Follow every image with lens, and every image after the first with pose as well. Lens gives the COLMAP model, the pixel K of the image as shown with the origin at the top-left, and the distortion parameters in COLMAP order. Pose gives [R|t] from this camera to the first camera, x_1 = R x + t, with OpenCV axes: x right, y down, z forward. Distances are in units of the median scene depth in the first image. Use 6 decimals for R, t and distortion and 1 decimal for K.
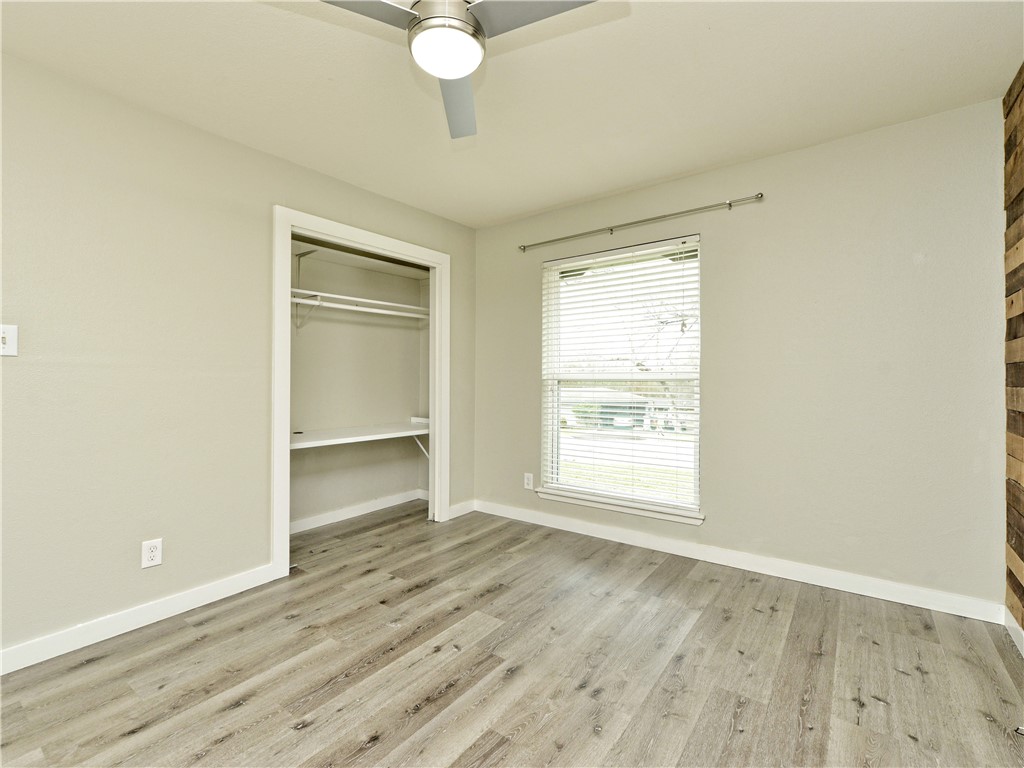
lens RADIAL K [[472.3, 0, 514.1], [0, 472.3, 381.3], [0, 0, 1]] dist [-0.002863, -0.000424]
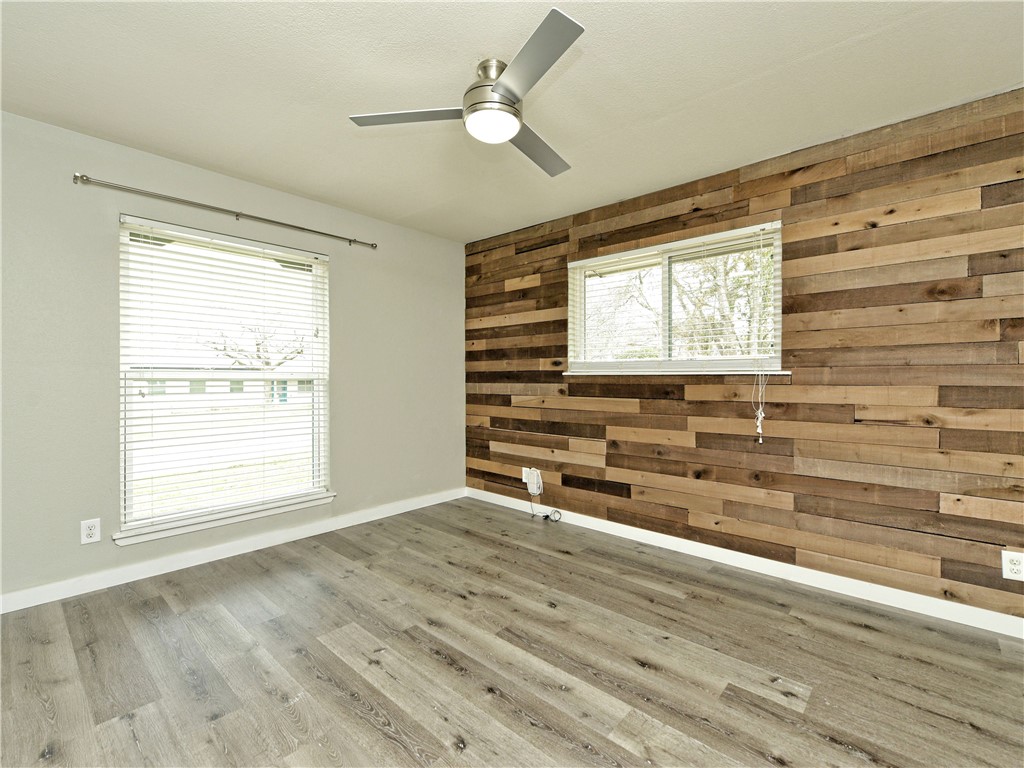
lens RADIAL K [[472.3, 0, 518.4], [0, 472.3, 382.7], [0, 0, 1]] dist [-0.002863, -0.000424]
pose [[0.074854, -0.006764, 0.997172, -0.849347], [0.004058, 0.999971, 0.006478, -0.000790], [-0.997186, 0.003562, 0.074880, 0.498619]]
